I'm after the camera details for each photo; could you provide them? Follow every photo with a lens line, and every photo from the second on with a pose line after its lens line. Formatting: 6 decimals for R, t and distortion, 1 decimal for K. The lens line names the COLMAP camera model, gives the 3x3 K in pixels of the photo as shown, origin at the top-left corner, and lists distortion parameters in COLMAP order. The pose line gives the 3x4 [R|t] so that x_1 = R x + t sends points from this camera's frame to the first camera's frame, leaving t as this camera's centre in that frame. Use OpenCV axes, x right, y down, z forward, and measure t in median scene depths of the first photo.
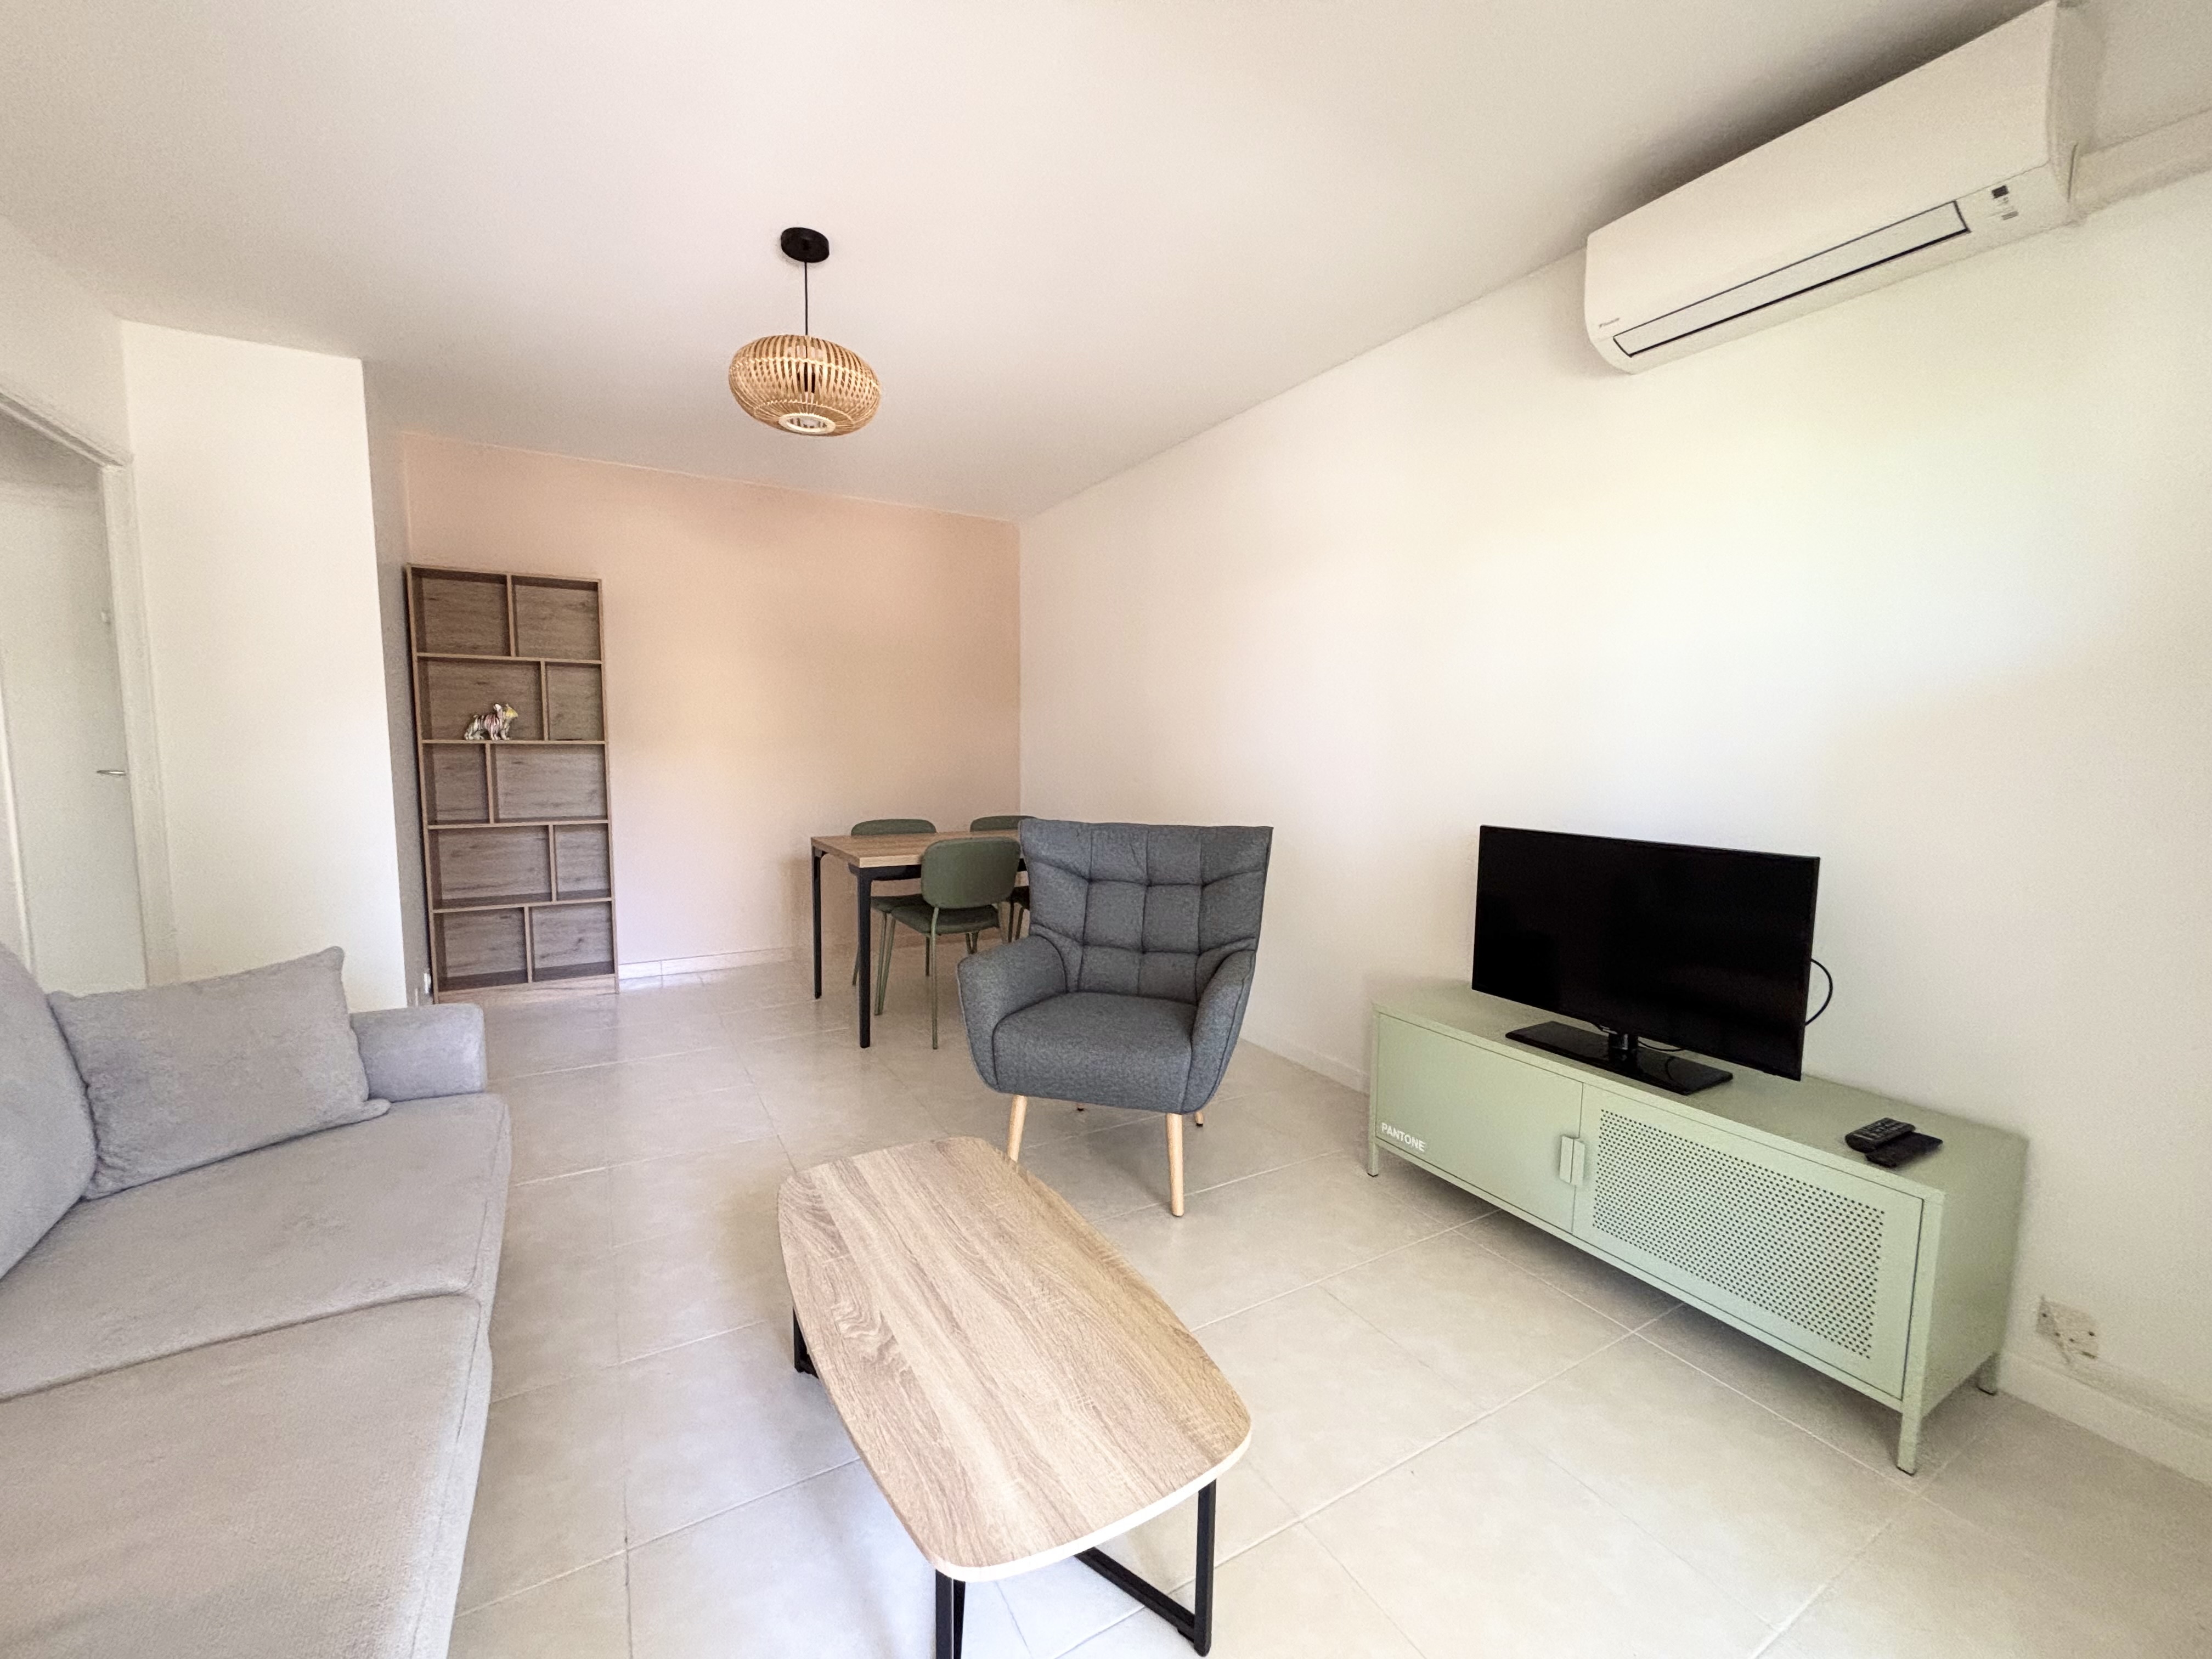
lens RADIAL K [[887.4, 0, 1106.0], [0, 887.4, 829.5], [0, 0, 1]] dist [-0.004878, -0.000205]
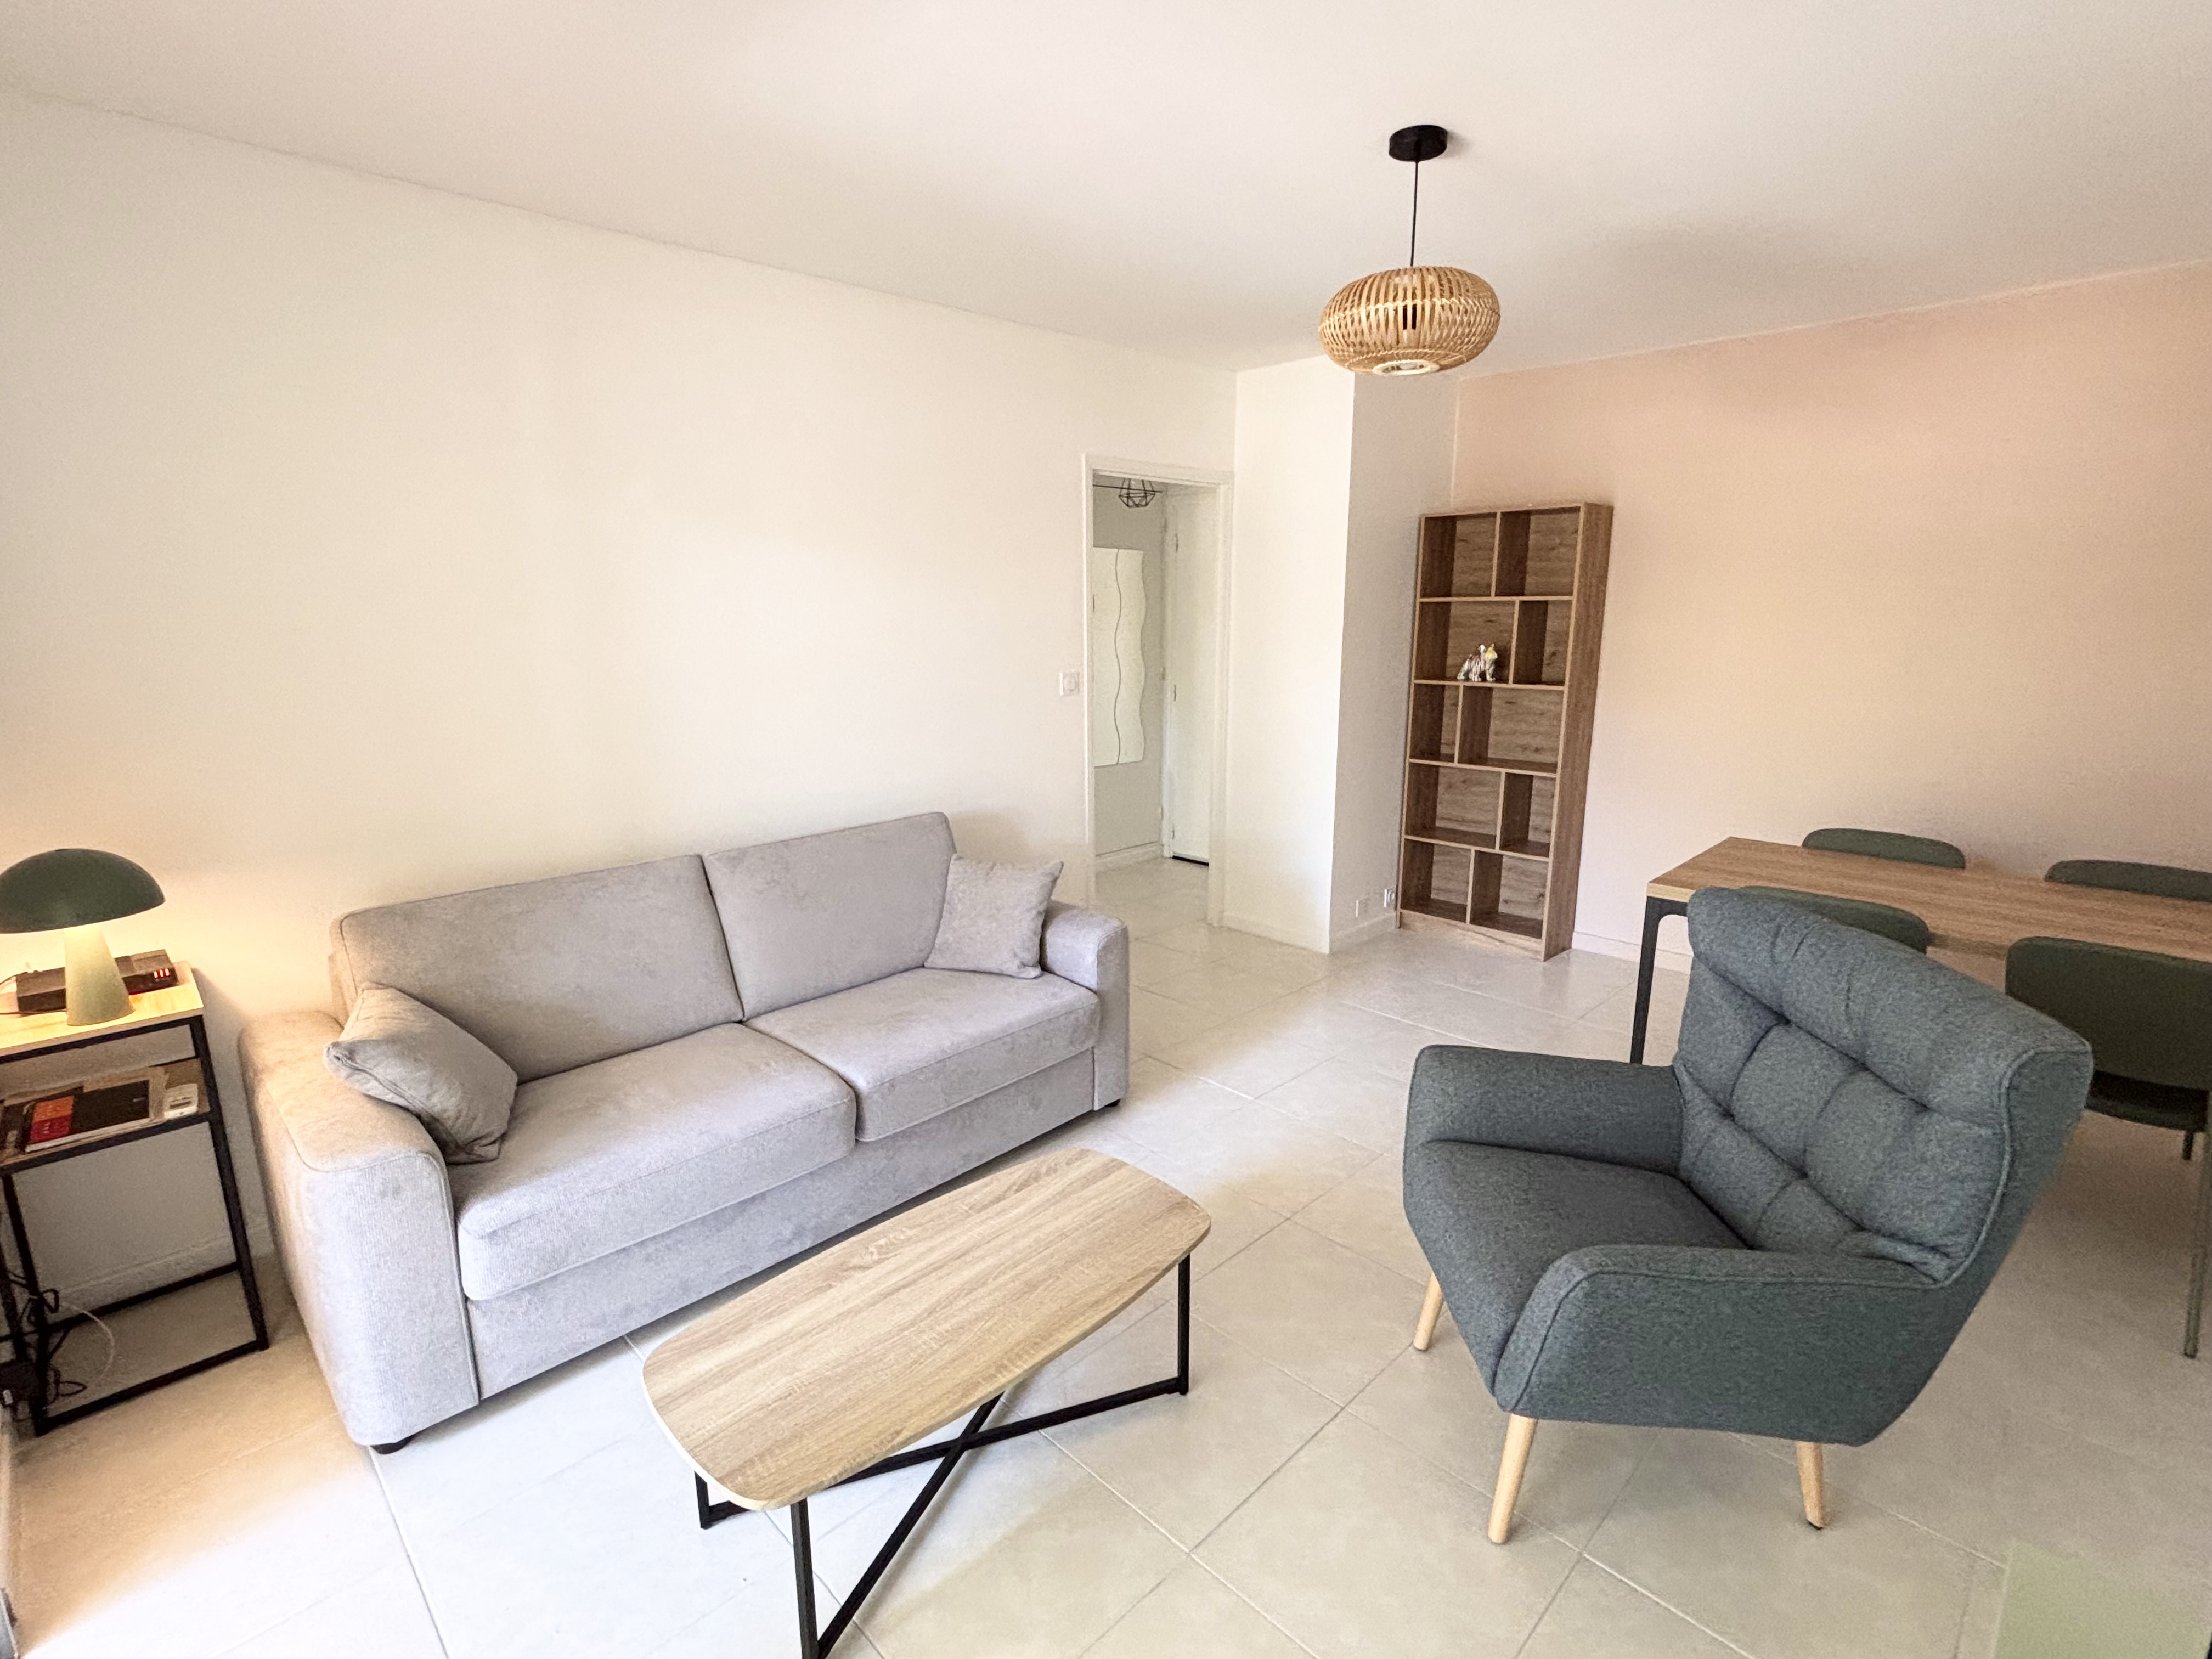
lens RADIAL K [[1050.5, 0, 1112.0], [0, 1050.5, 829.1], [0, 0, 1]] dist [-0.000454, -0.000709]
pose [[0.262960, 0.192284, -0.945452, 0.505626], [-0.092340, 0.980456, 0.173721, -0.146611], [0.960378, 0.041621, 0.275576, 0.393442]]
